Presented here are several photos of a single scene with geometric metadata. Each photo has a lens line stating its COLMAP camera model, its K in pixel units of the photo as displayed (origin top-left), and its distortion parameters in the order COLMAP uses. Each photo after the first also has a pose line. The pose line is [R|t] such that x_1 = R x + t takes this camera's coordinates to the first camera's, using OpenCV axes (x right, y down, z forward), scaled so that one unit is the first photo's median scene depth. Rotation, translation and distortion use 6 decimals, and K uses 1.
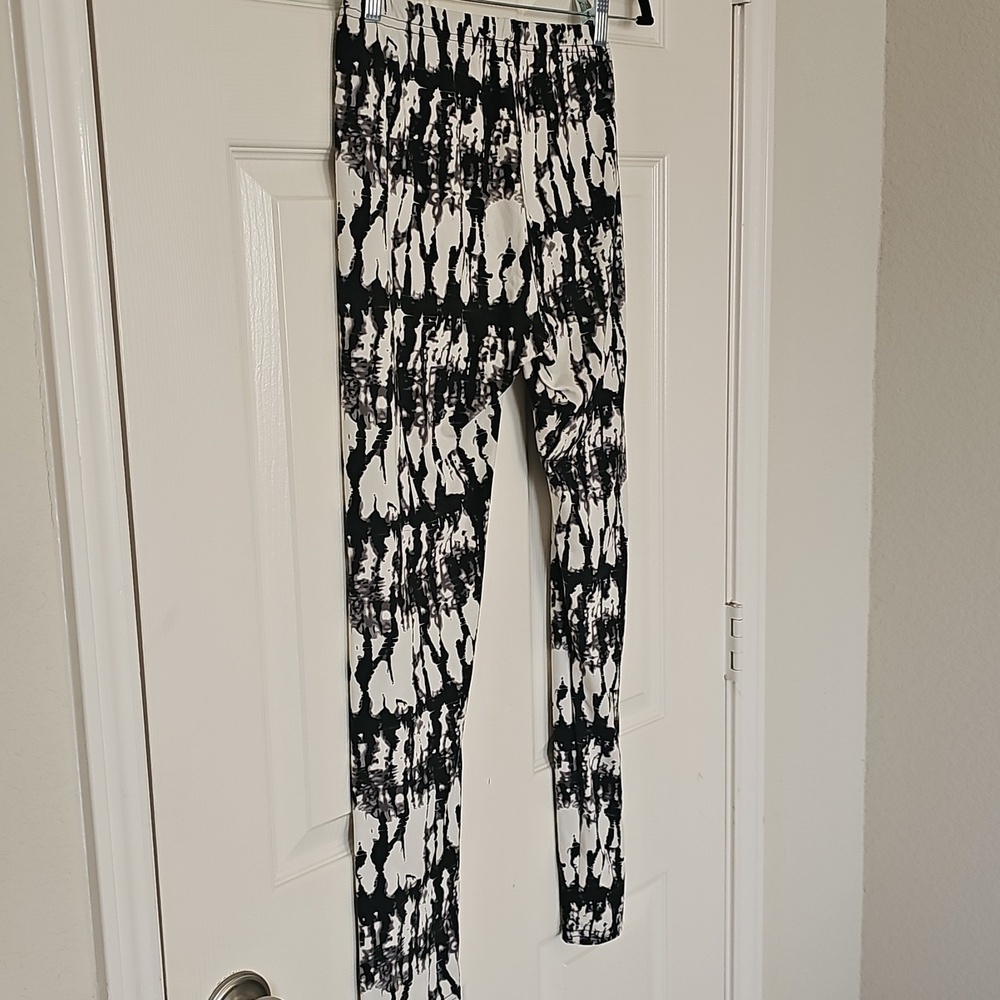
lens RADIAL K [[1422.0, 0, 500.0], [0, 1422.0, 500.0], [0, 0, 1]] dist [0.206270, -0.737869]
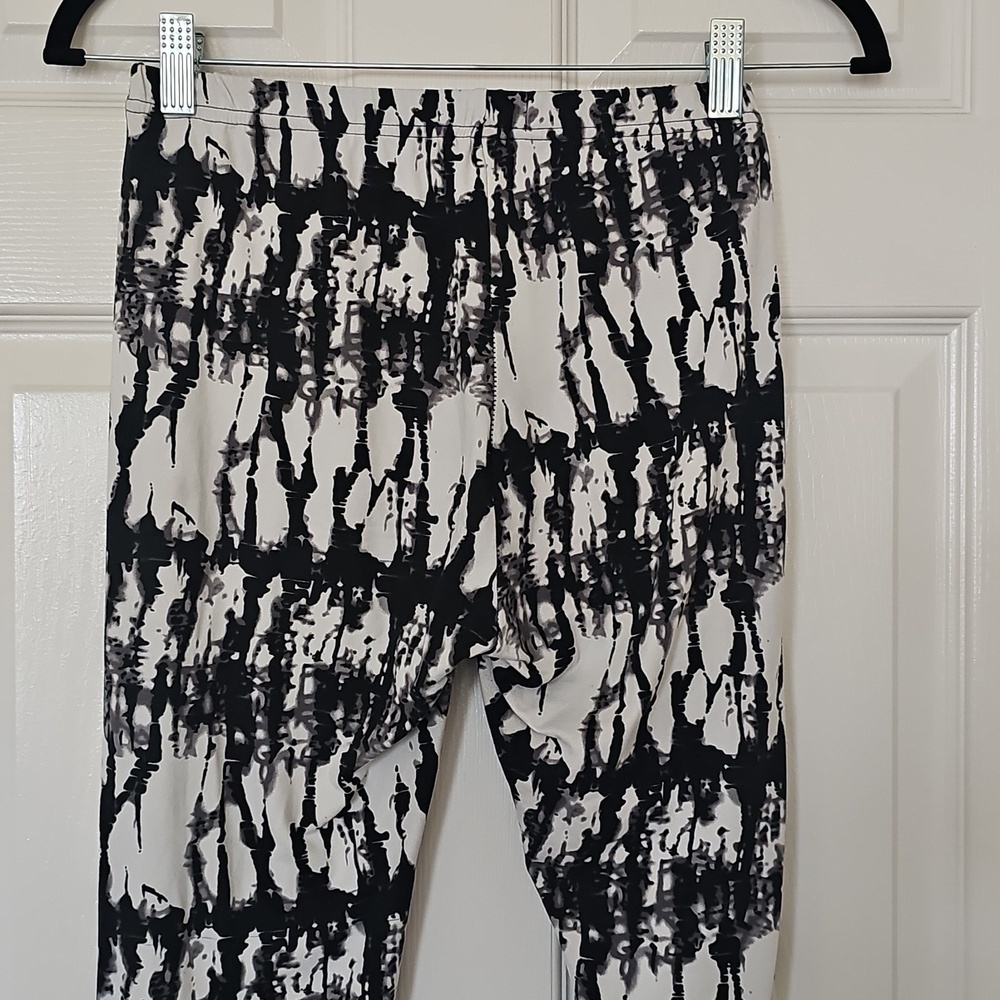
lens RADIAL K [[1422.0, 0, 500.0], [0, 1422.0, 500.0], [0, 0, 1]] dist [0.206270, -0.737869]
pose [[0.708751, 0.042182, -0.704196, 0.426073], [-0.150751, 0.984209, -0.092772, -0.117790], [0.689163, 0.171910, 0.703919, 0.624244]]
